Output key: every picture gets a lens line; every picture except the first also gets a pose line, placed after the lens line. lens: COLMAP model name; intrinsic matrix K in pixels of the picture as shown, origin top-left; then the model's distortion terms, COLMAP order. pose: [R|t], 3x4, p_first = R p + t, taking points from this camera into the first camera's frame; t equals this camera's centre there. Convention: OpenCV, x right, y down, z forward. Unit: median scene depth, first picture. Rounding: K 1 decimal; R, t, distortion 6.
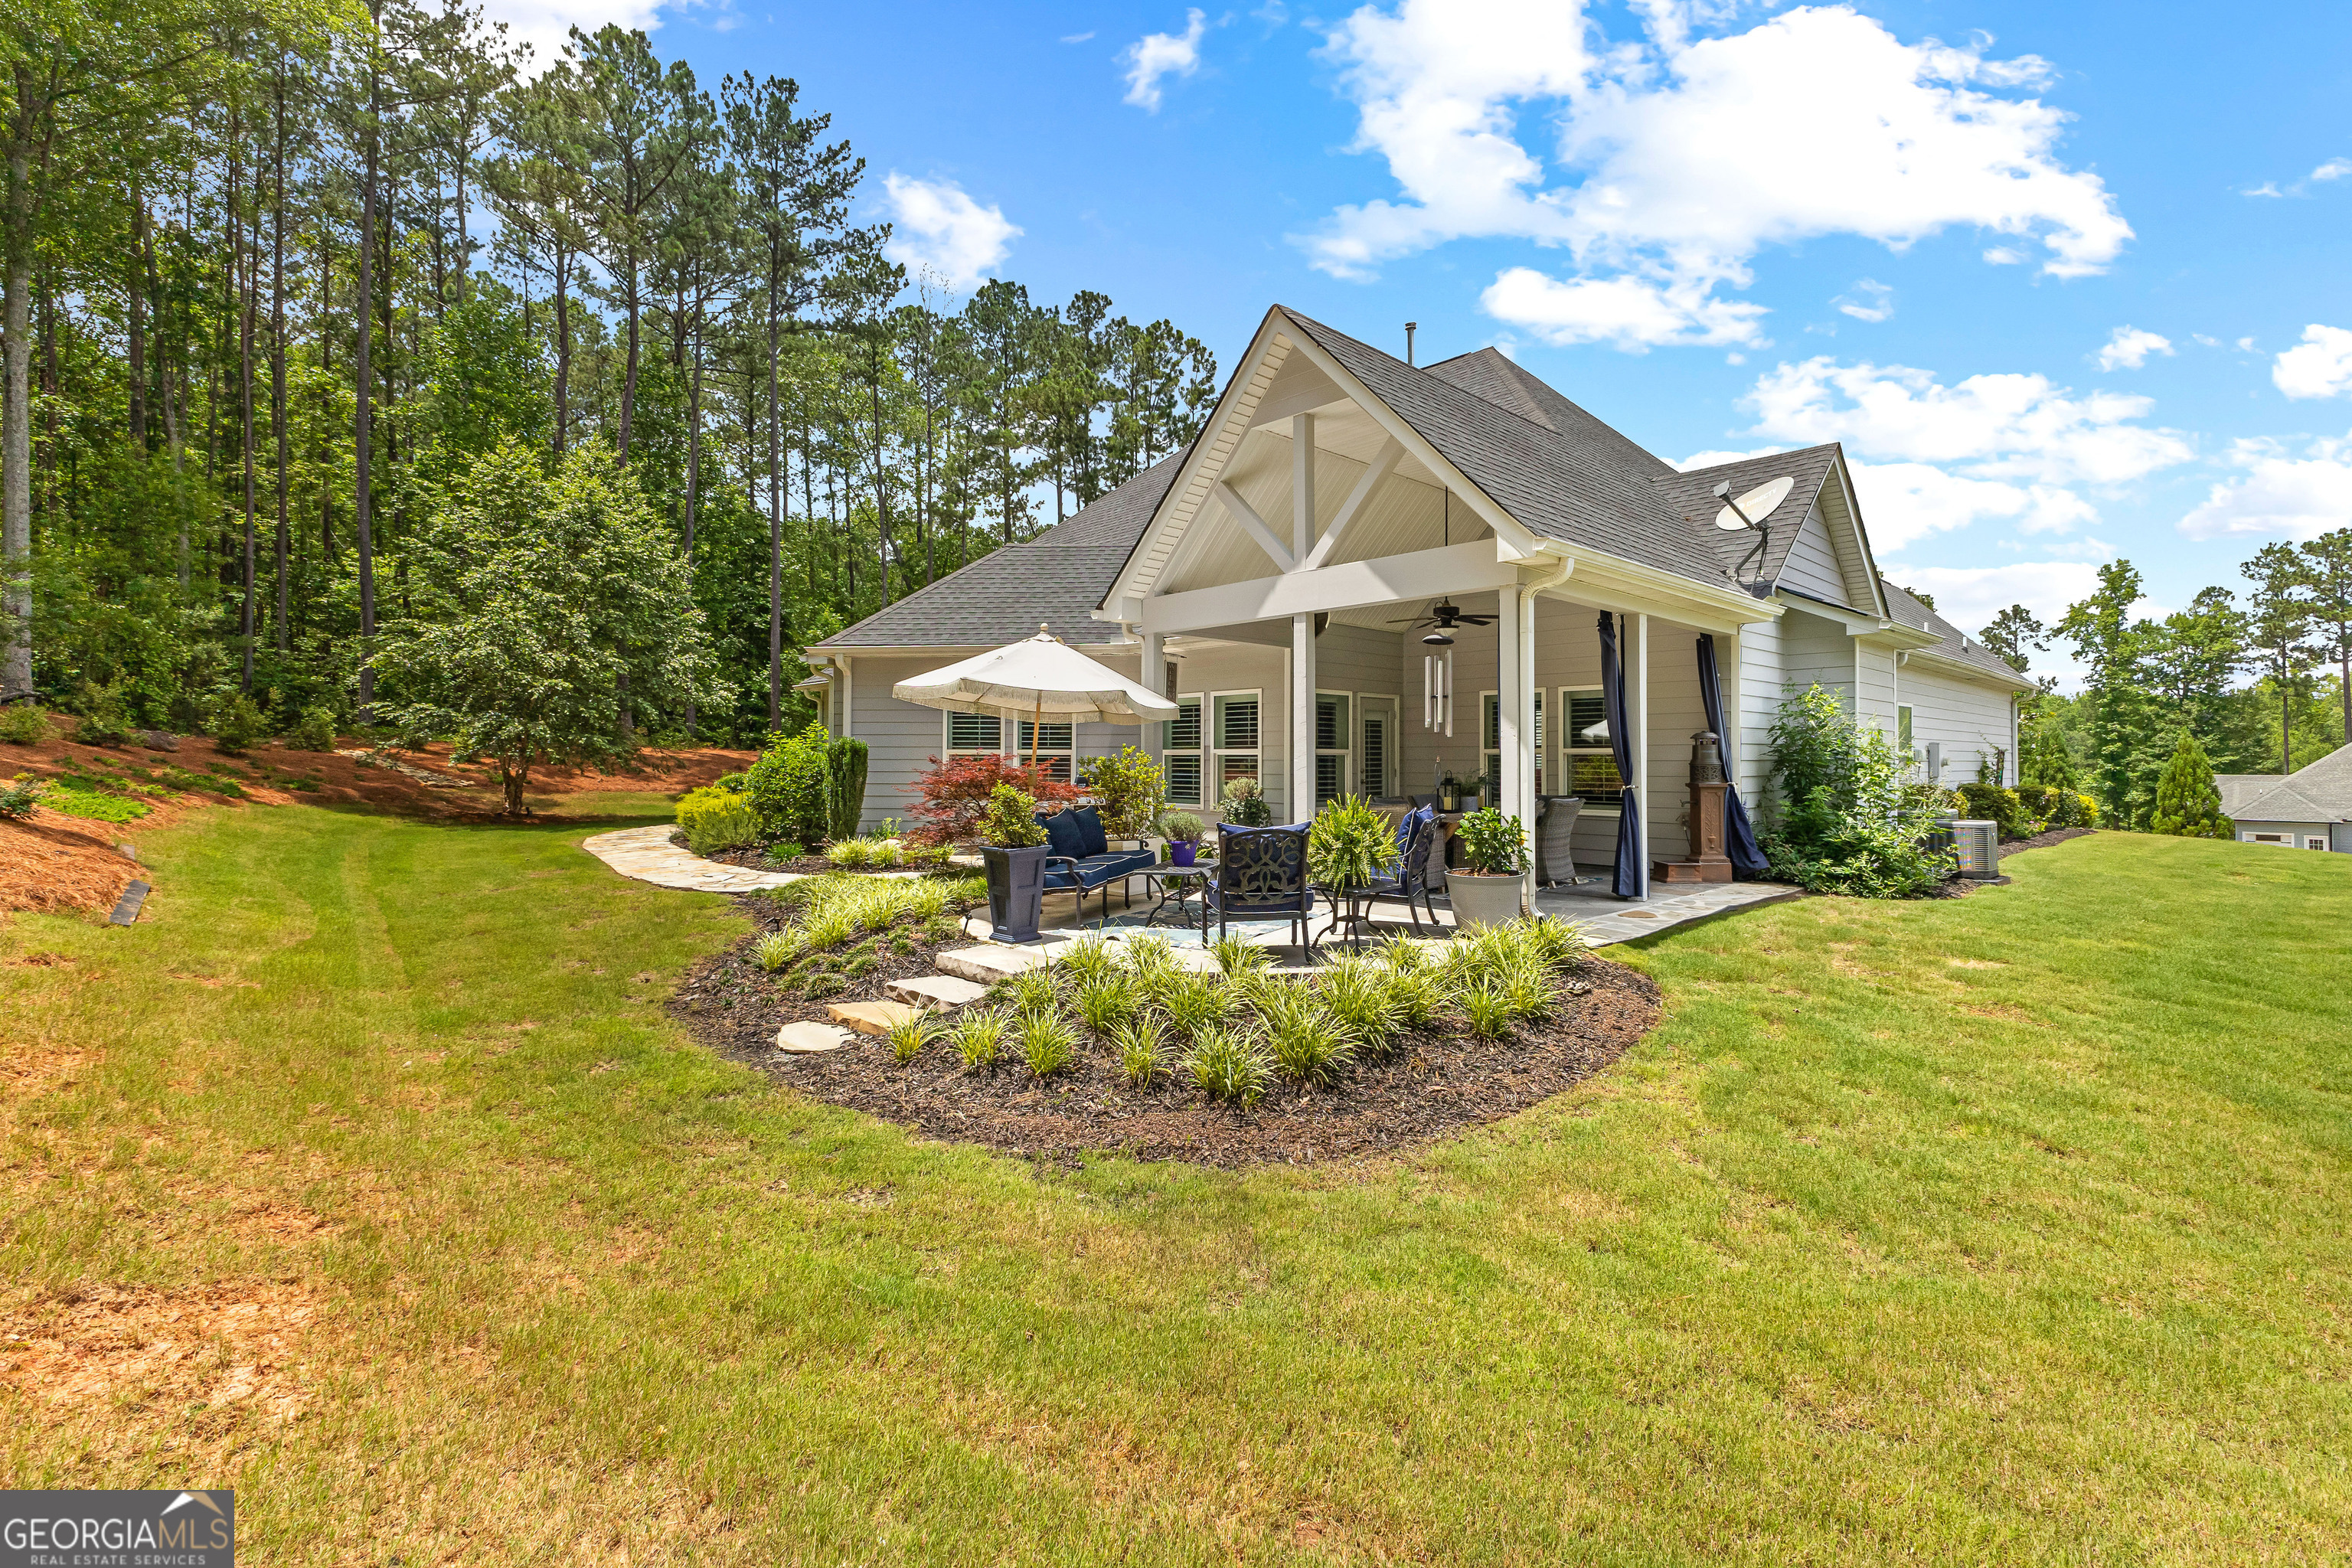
lens RADIAL K [[1045.8, 0, 1179.9], [0, 1045.8, 733.1], [0, 0, 1]] dist [0.015699, 0.000671]
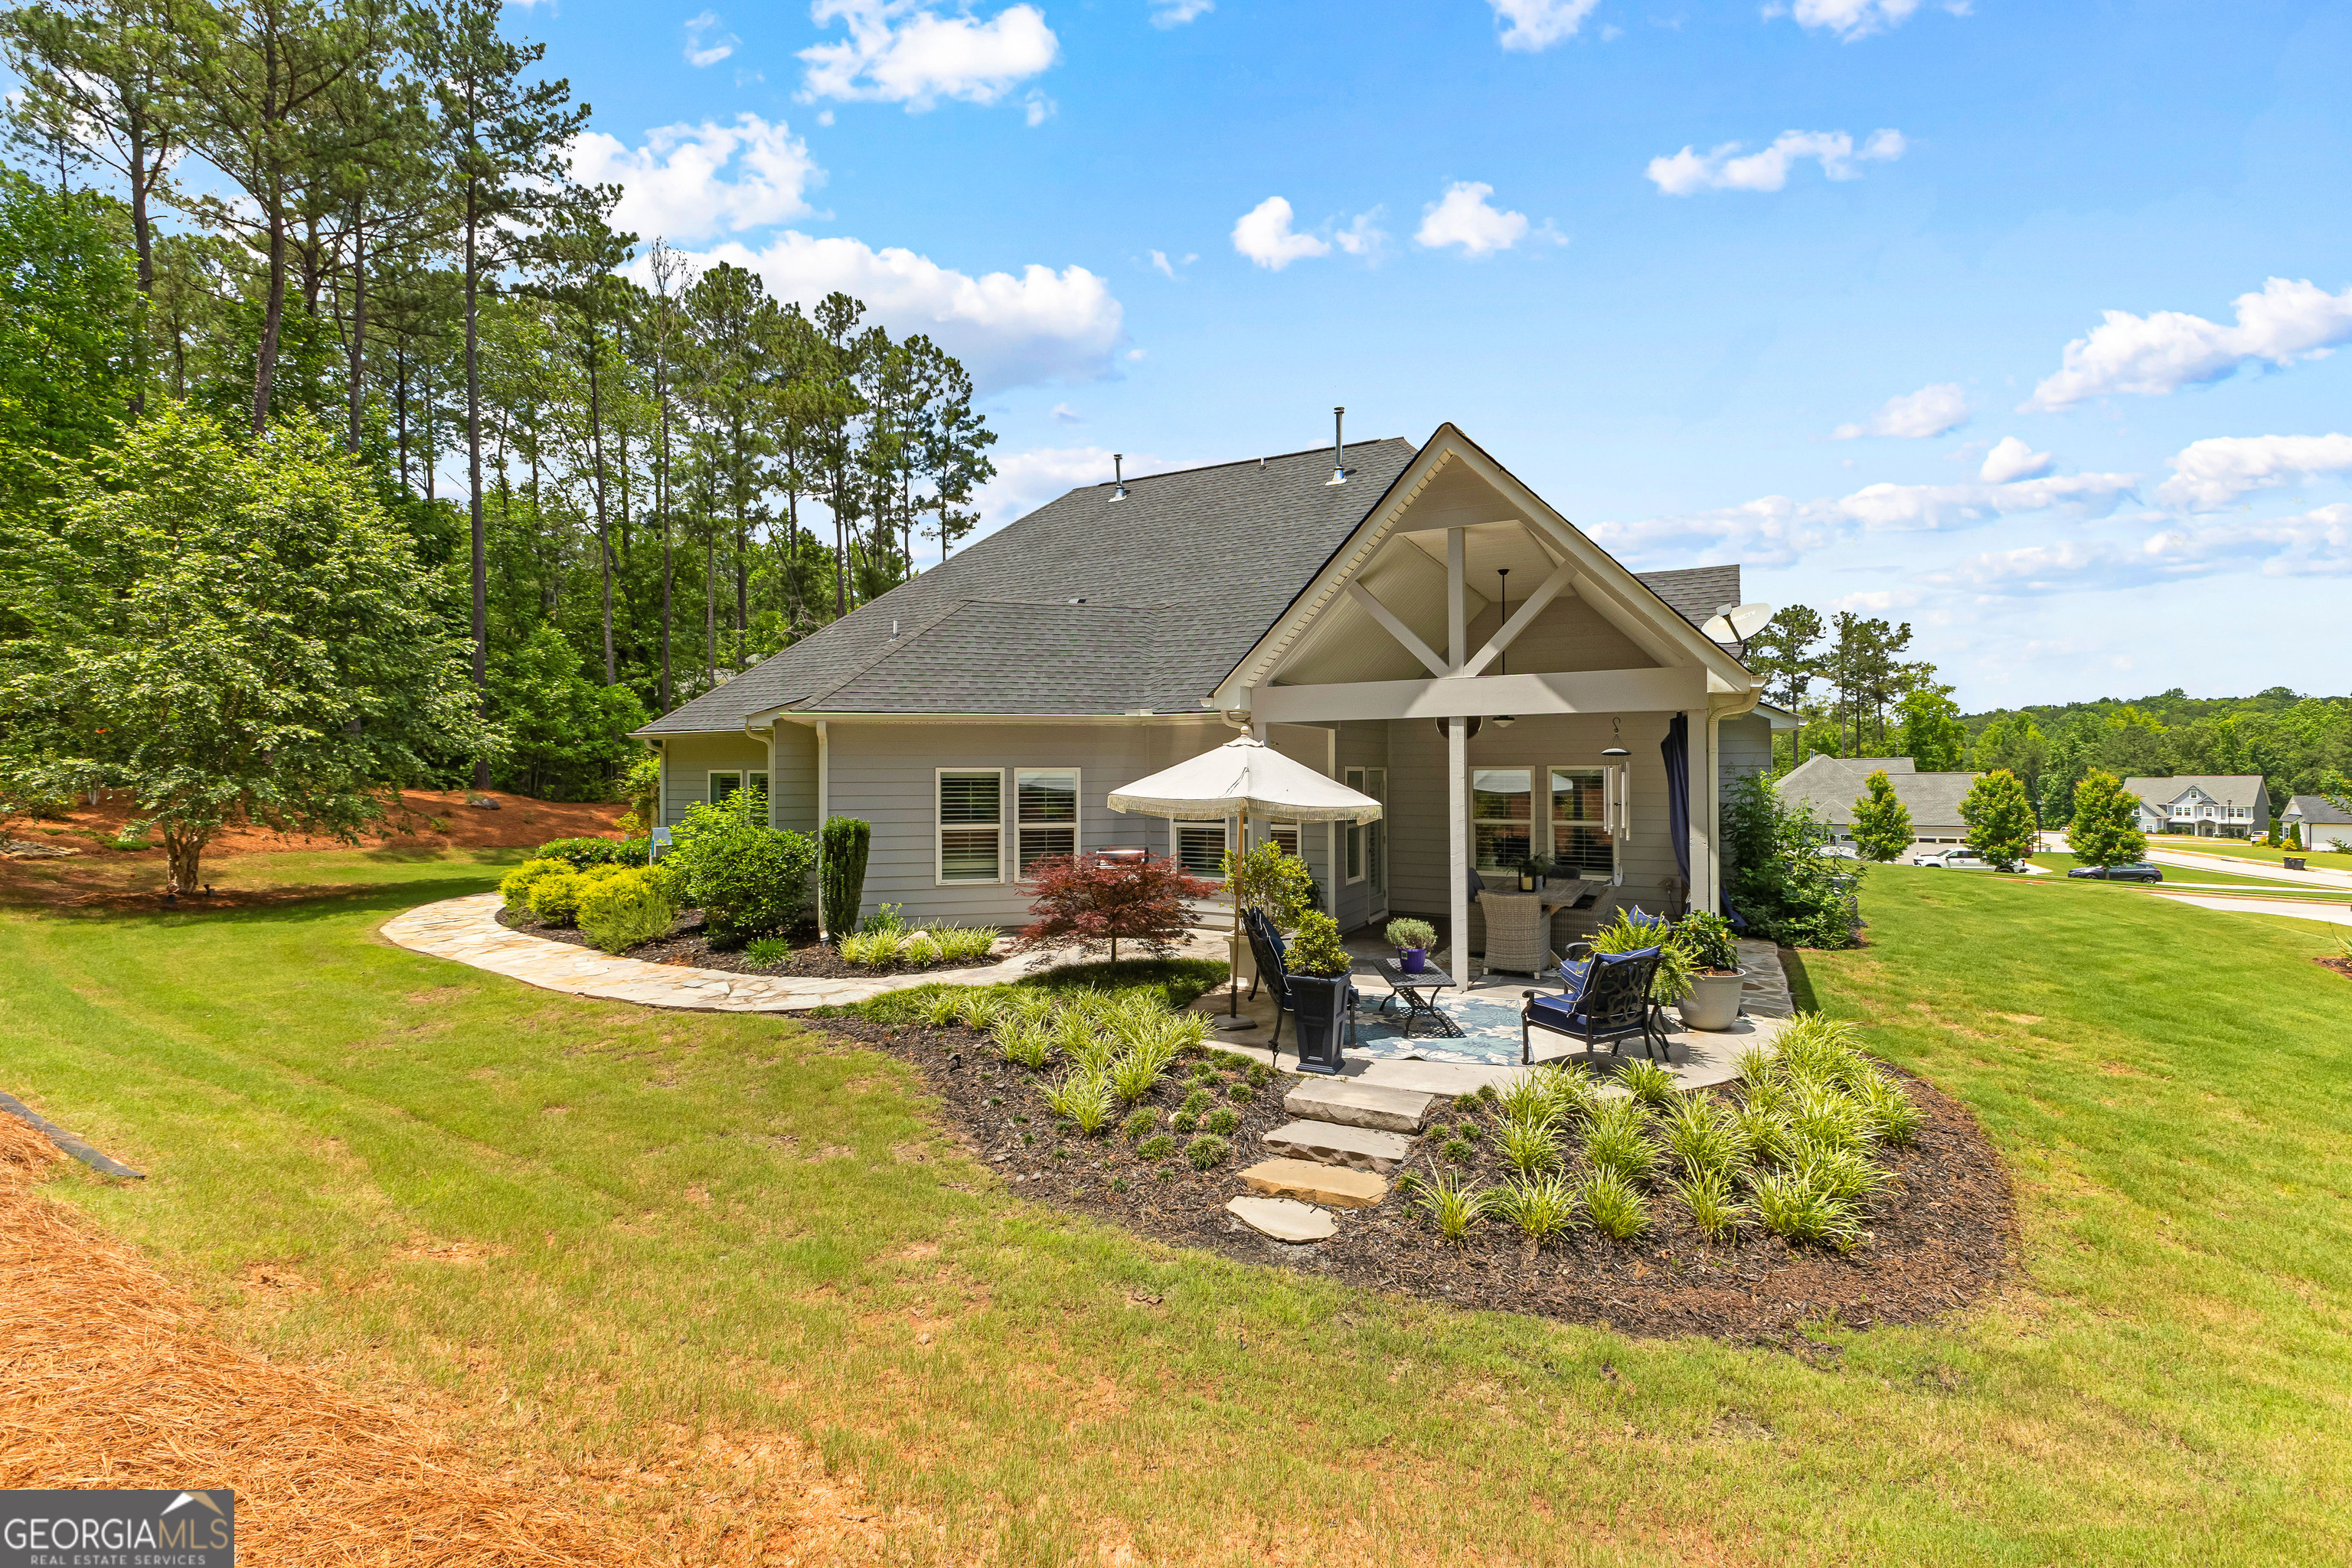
lens RADIAL K [[1021.2, 0, 1180.4], [0, 1021.2, 757.0], [0, 0, 1]] dist [0.025040, -0.010085]
pose [[0.944603, -0.001378, 0.328213, -0.119950], [-0.002972, 0.999914, 0.012751, -0.021258], [-0.328202, -0.013020, 0.944518, 0.028681]]
